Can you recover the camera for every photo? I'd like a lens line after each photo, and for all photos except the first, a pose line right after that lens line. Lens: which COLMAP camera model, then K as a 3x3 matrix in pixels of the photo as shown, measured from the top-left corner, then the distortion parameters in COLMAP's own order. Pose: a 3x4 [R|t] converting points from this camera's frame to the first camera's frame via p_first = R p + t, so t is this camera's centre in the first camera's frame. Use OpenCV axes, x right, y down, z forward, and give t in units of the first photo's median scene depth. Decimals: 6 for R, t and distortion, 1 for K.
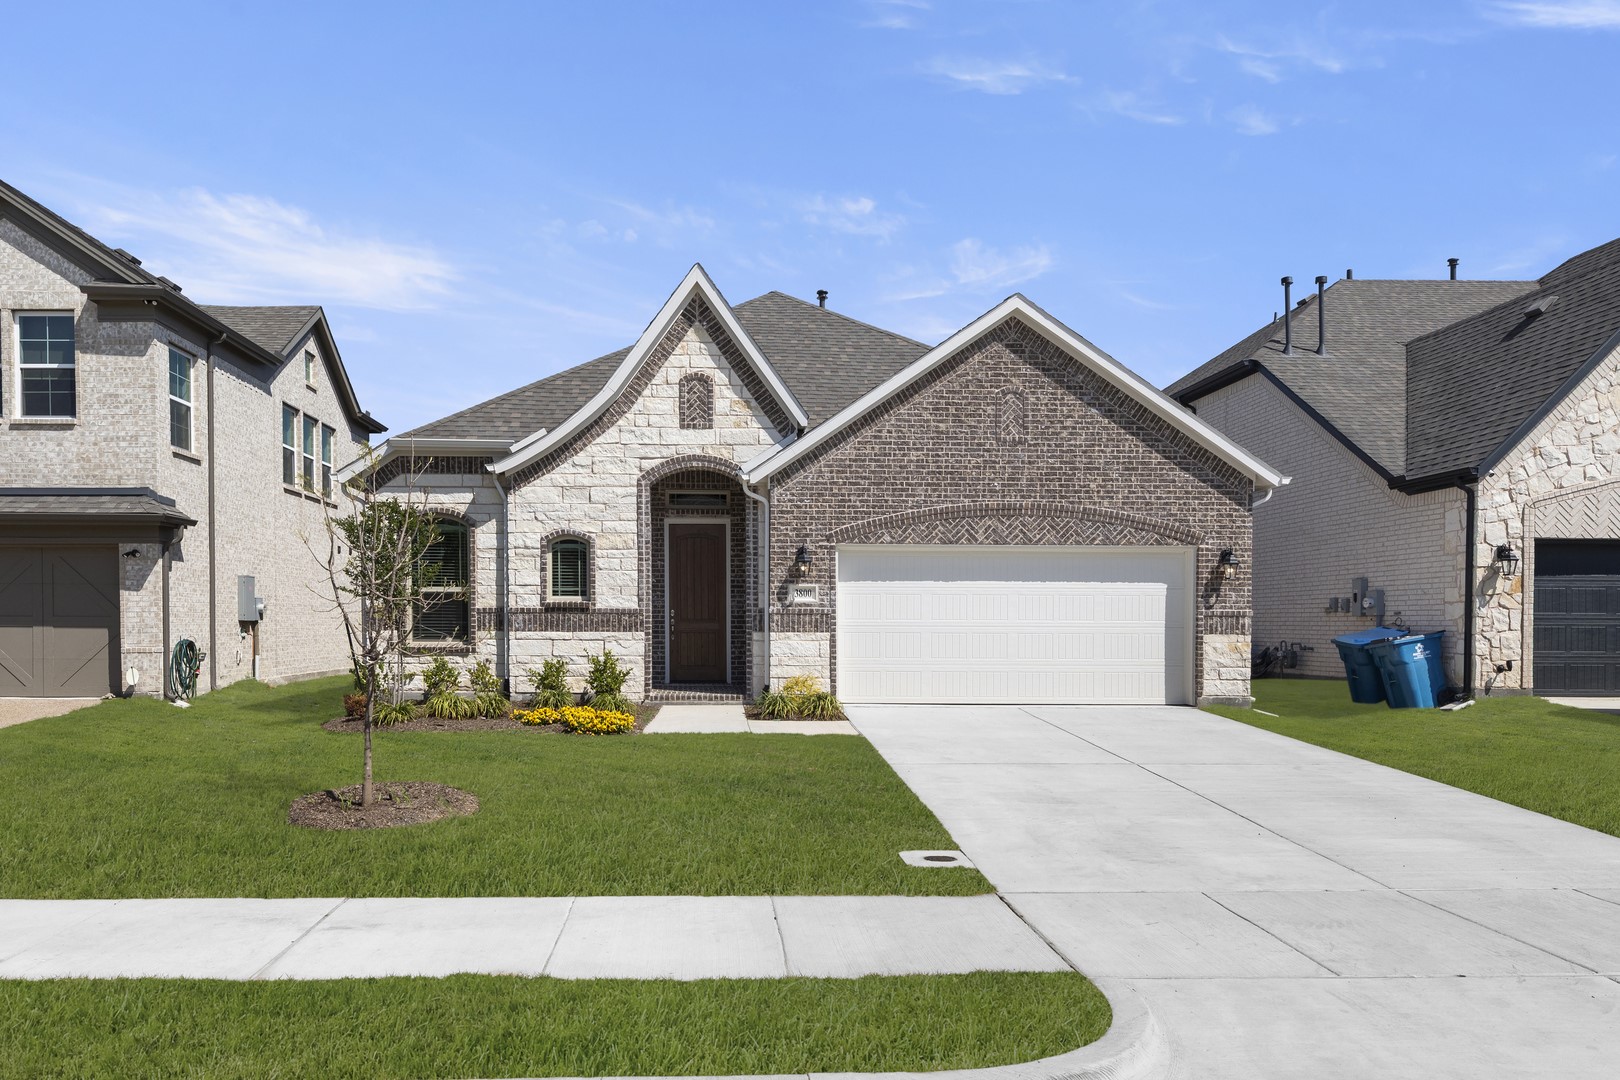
lens RADIAL K [[806.0, 0, 810.0], [0, 806.0, 540.0], [0, 0, 1]] dist [-0.000631, -0.000163]
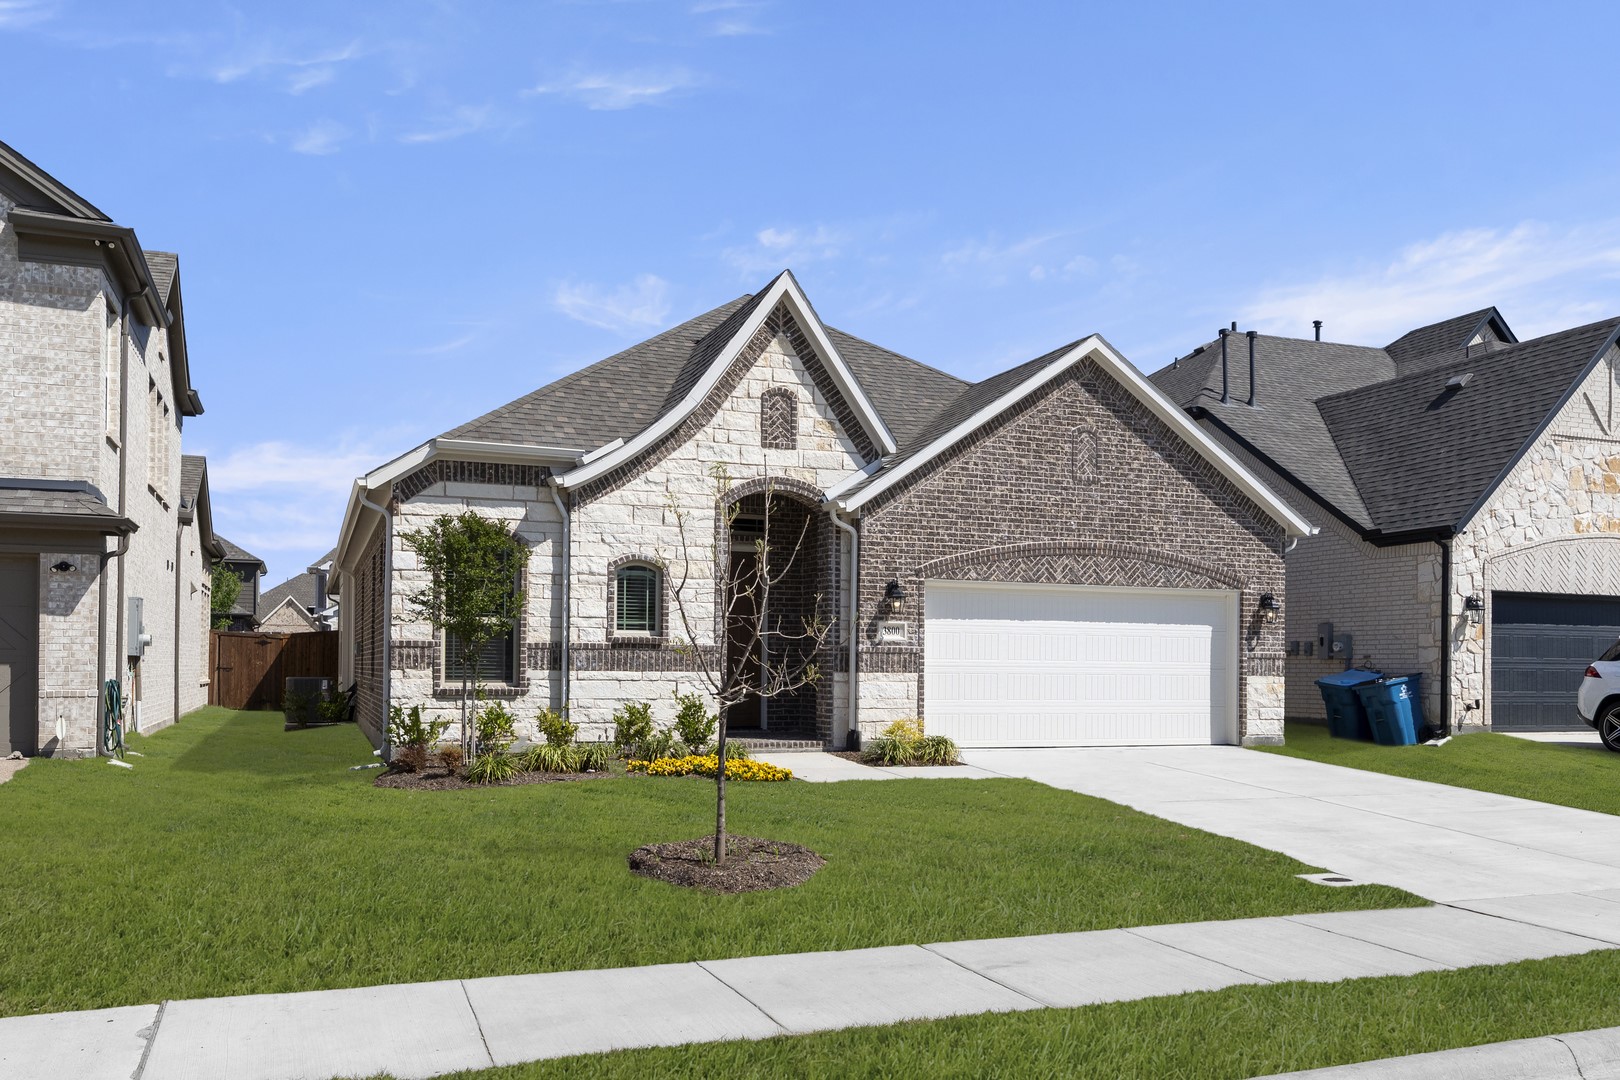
lens RADIAL K [[933.9, 0, 777.7], [0, 933.9, 539.8], [0, 0, 1]] dist [-0.001965, 0.000501]
pose [[0.969678, 0.037195, 0.241541, -0.395972], [-0.030075, 0.999000, -0.033097, 0.000201], [-0.242530, 0.024829, 0.969826, -0.023025]]
